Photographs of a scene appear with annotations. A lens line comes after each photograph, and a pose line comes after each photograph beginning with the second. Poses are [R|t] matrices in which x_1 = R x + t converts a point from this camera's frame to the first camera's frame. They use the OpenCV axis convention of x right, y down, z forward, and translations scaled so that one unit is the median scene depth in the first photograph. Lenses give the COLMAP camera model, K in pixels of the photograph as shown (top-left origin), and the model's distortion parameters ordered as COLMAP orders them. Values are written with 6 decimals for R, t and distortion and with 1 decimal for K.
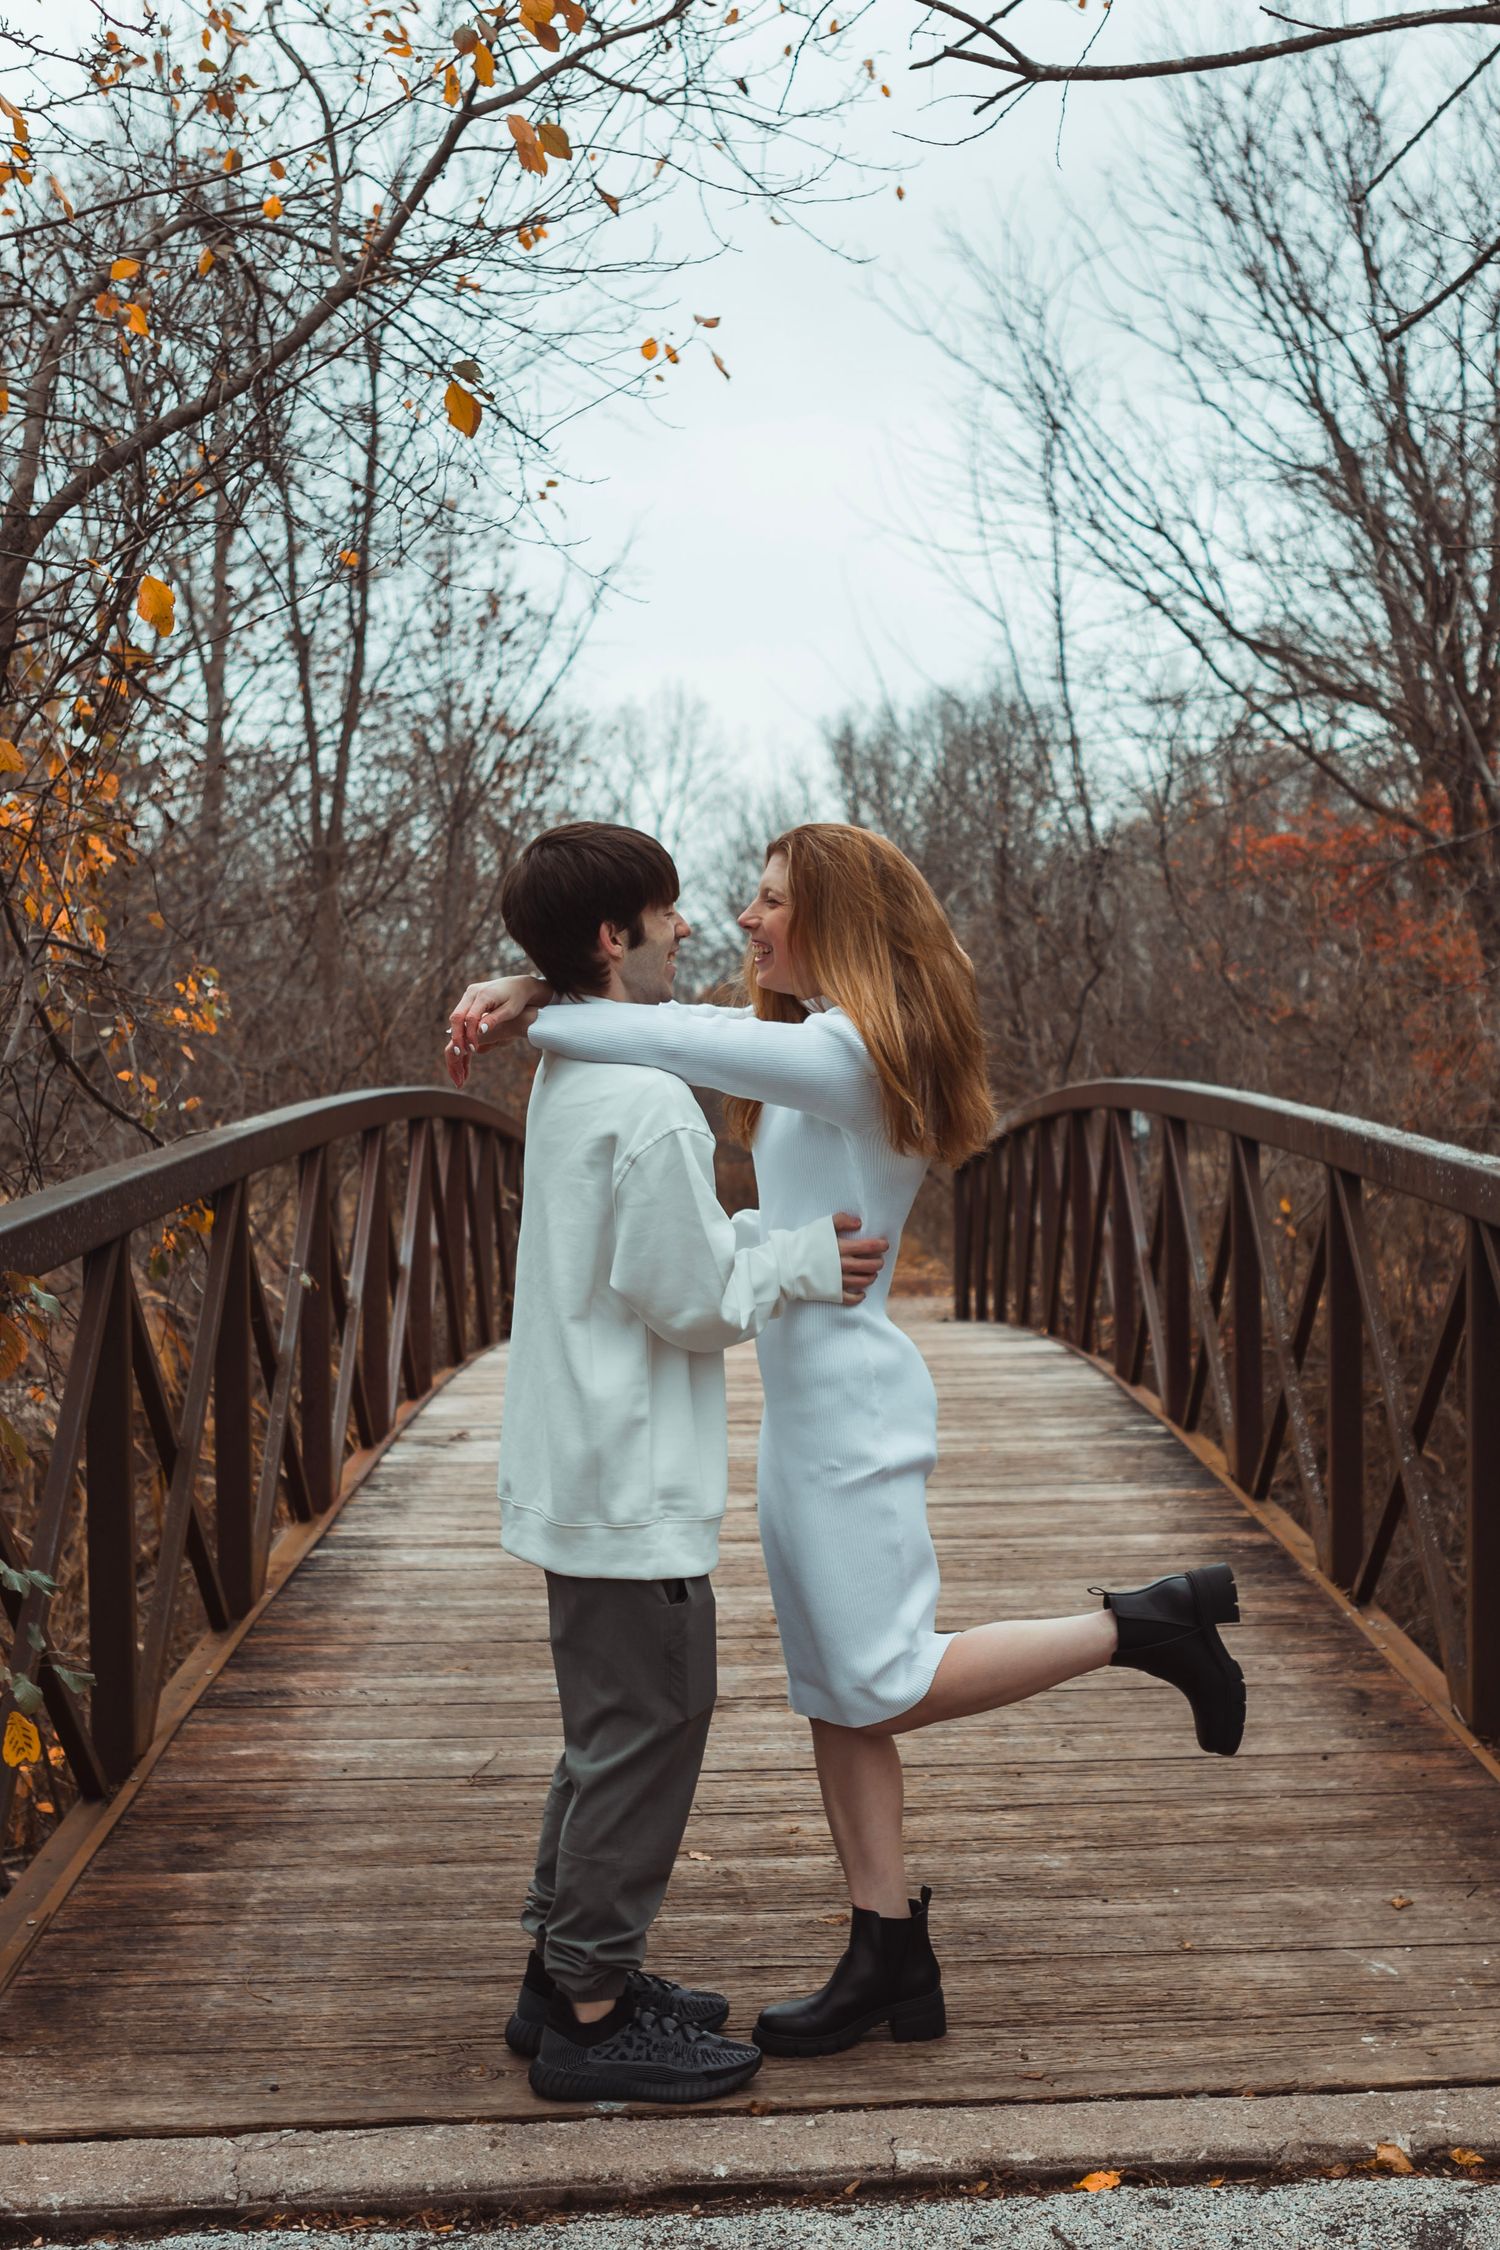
lens RADIAL K [[1846.3, 0, 762.8], [0, 1846.3, 1131.9], [0, 0, 1]] dist [0.008183, 0.001016]
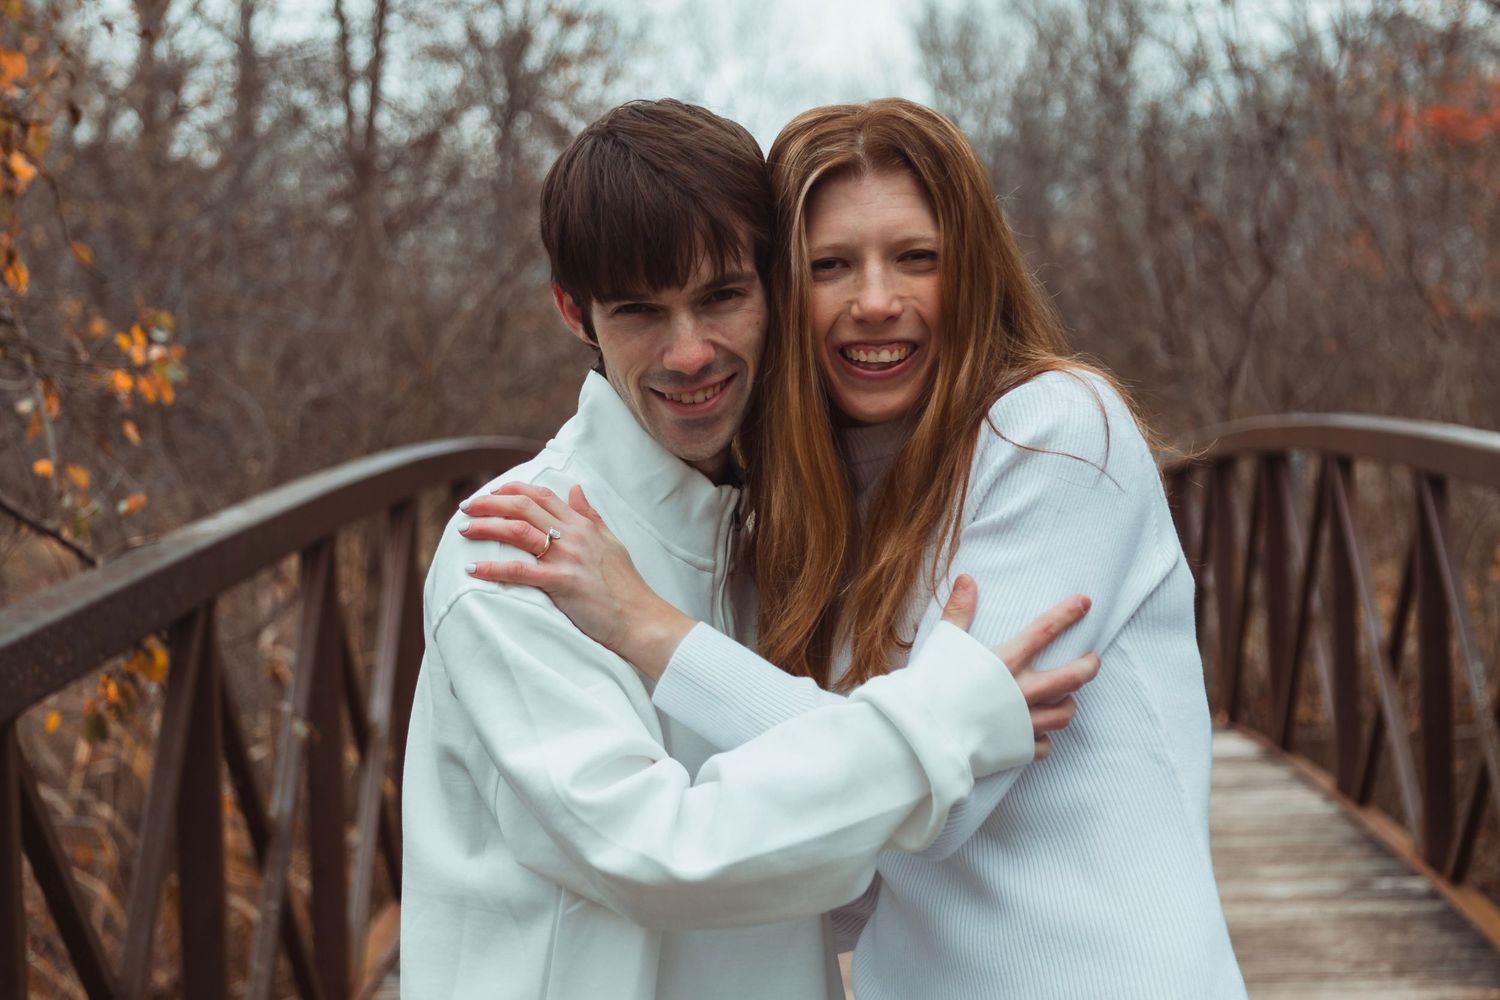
lens RADIAL K [[1899.3, 0, 745.4], [0, 1899.3, 499.1], [0, 0, 1]] dist [-0.097399, 0.000000]
pose [[0.998686, -0.014698, -0.049092, -0.013826], [0.016321, 0.999327, 0.032836, -0.016608], [0.048576, -0.033594, 0.998254, 0.119662]]
